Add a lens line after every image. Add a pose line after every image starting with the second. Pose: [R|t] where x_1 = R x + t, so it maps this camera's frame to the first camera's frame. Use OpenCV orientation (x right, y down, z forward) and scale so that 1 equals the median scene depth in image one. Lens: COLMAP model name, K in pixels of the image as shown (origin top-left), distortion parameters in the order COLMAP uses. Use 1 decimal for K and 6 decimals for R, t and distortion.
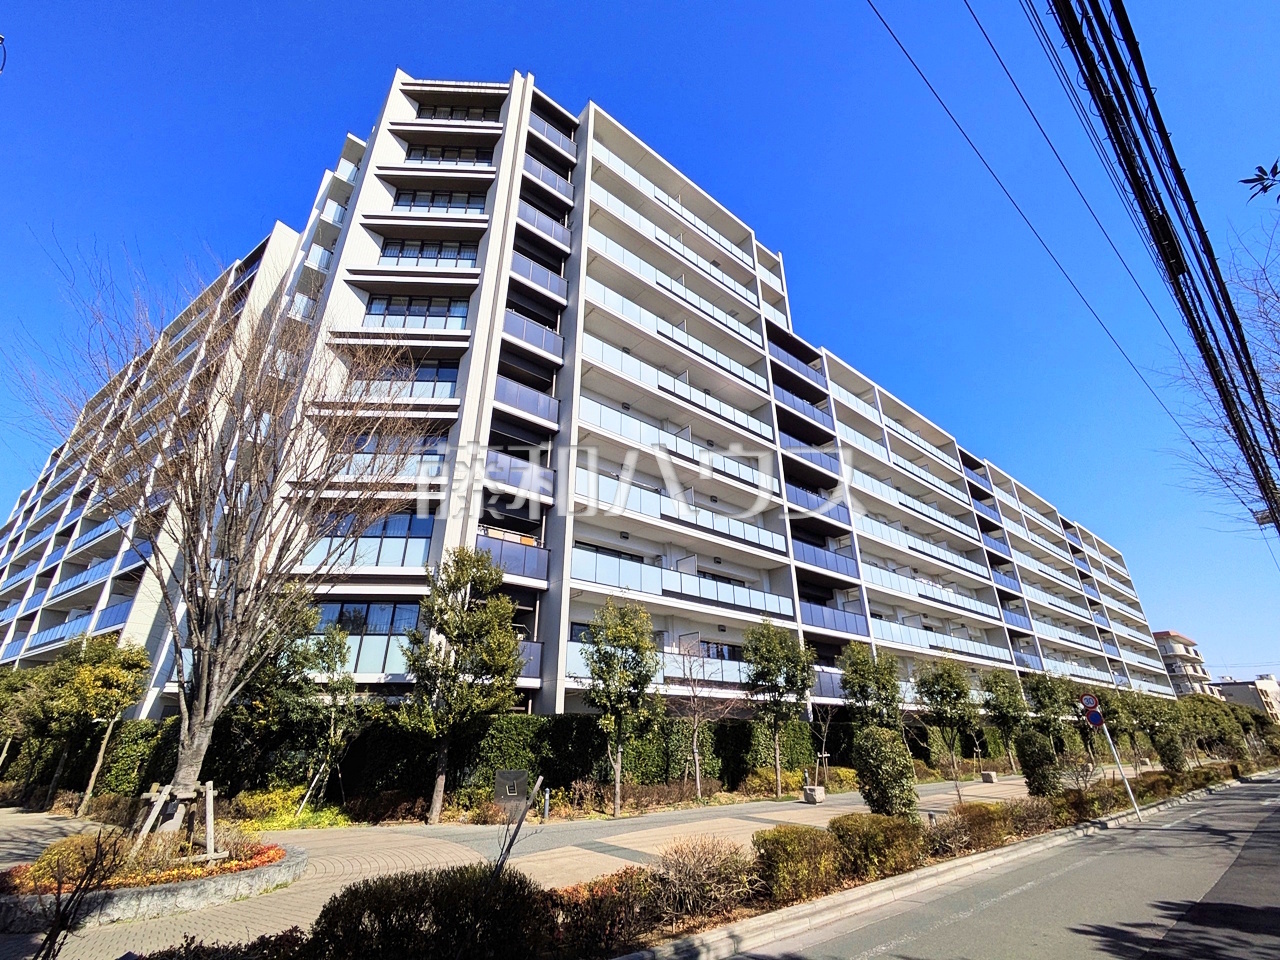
lens RADIAL K [[568.5, 0, 640.0], [0, 568.5, 480.0], [0, 0, 1]] dist [-0.001381, 0.001327]
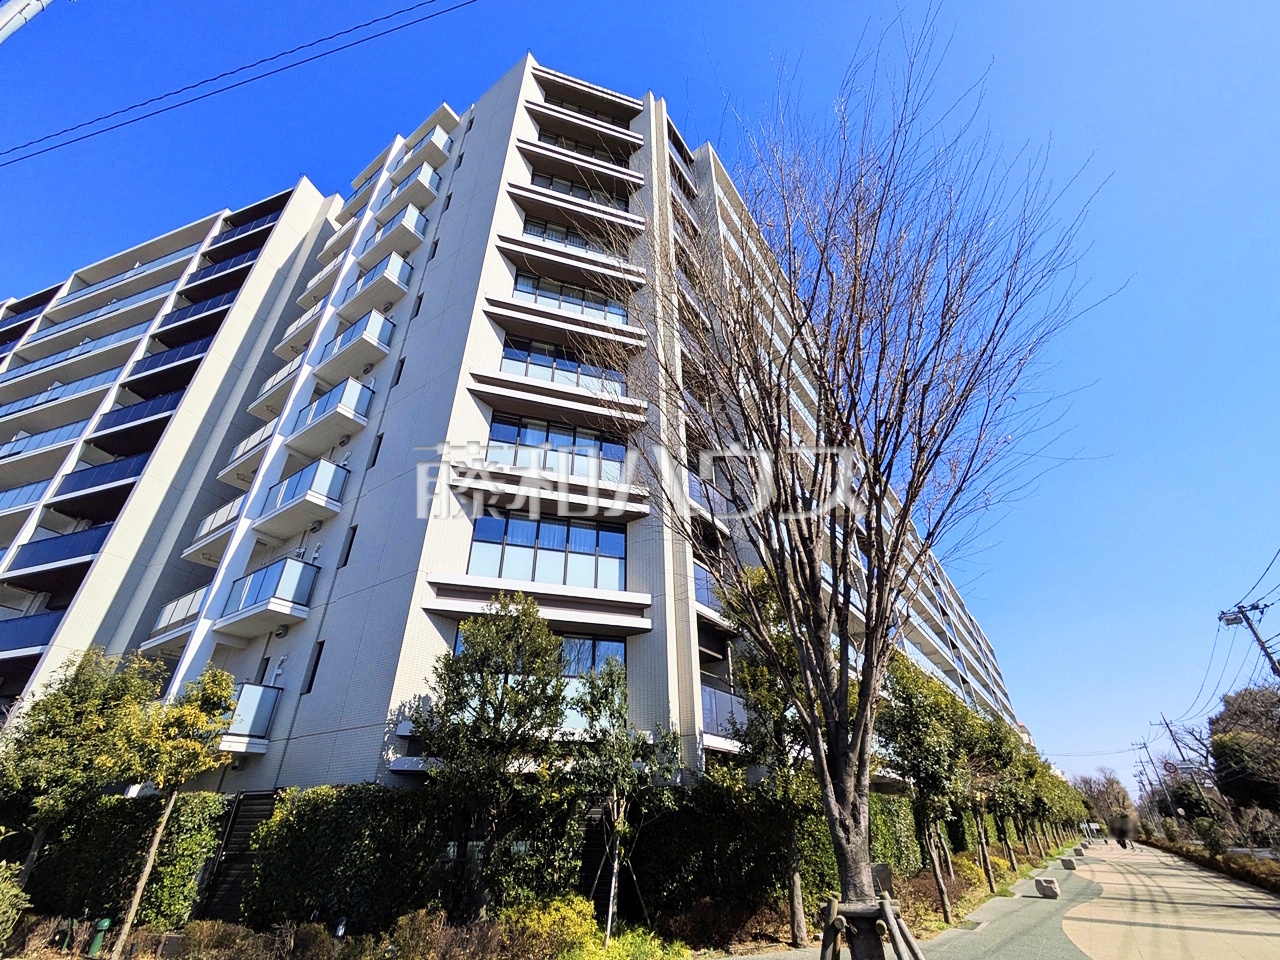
lens RADIAL K [[568.5, 0, 640.0], [0, 568.5, 480.0], [0, 0, 1]] dist [-0.001381, 0.001327]
pose [[0.962477, 0.136893, 0.234305, -0.392876], [-0.107687, 0.985214, -0.133257, 0.068565], [-0.249082, 0.103025, 0.962987, 0.144128]]
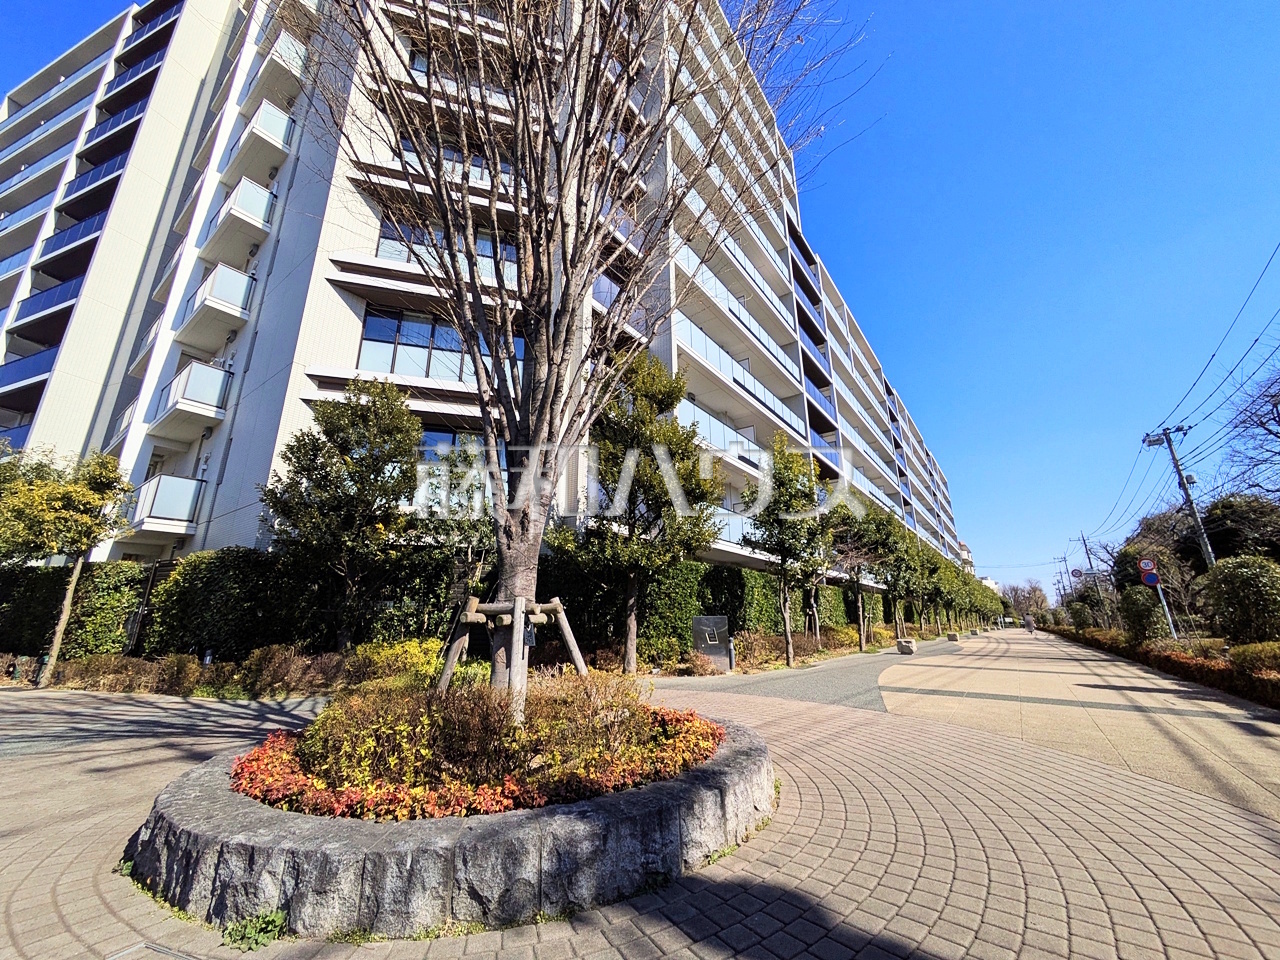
lens RADIAL K [[504.3, 0, 640.0], [0, 504.3, 480.0], [0, 0, 1]] dist [-0.000108, 0.000160]
pose [[0.969492, 0.064403, 0.236513, -0.261380], [-0.098925, 0.985602, 0.137119, 0.110213], [-0.224277, -0.156333, 0.961904, 0.168416]]
